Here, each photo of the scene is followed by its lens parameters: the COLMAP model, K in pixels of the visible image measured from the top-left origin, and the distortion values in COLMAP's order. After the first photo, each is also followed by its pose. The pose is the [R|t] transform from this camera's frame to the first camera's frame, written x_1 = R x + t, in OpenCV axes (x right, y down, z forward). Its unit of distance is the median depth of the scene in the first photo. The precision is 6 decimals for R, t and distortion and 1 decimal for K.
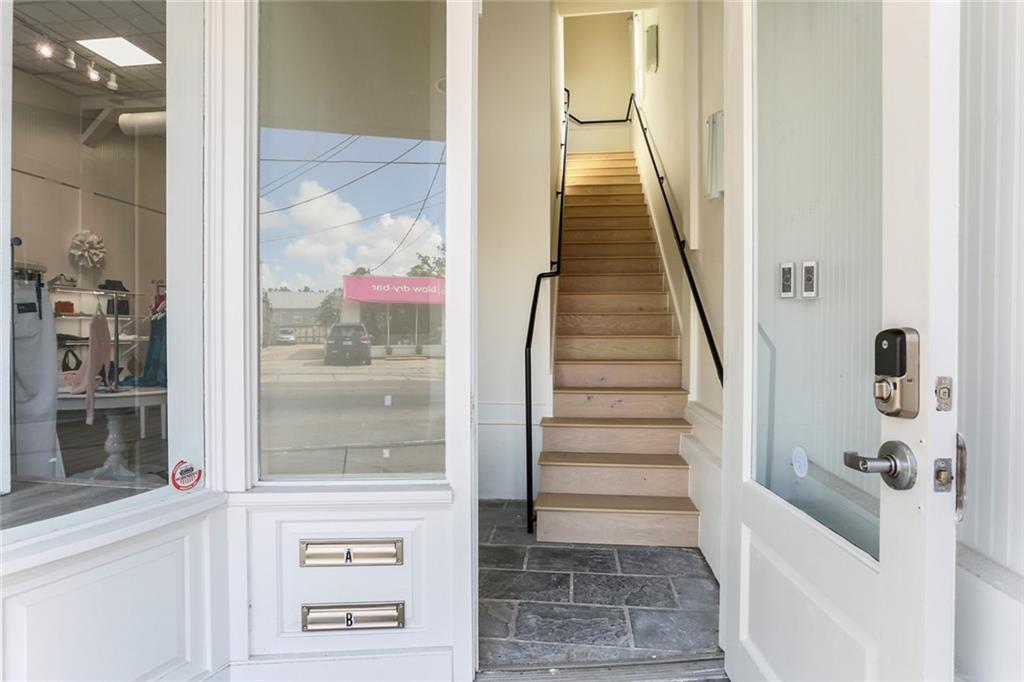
lens RADIAL K [[563.8, 0, 500.3], [0, 563.8, 332.5], [0, 0, 1]] dist [-0.029845, 0.002245]
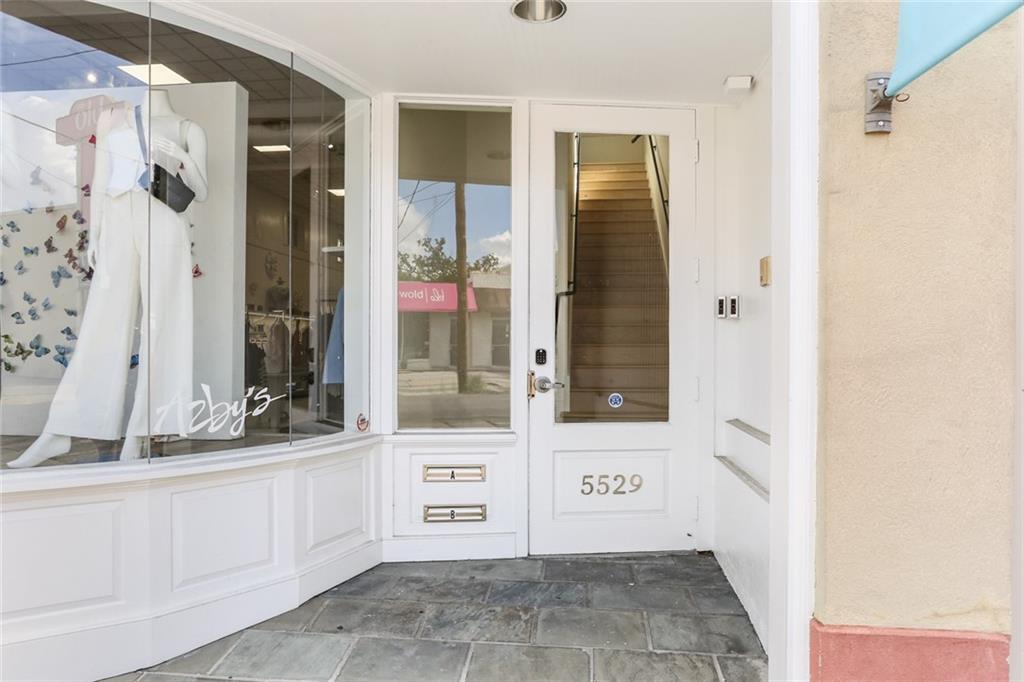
lens RADIAL K [[666.0, 0, 512.0], [0, 666.0, 341.0], [0, 0, 1]] dist [-0.006409, -0.001114]
pose [[0.999775, 0.000587, 0.021188, -0.132068], [-0.000431, 0.999973, -0.007338, 0.019070], [-0.021192, 0.007327, 0.999749, -0.911772]]
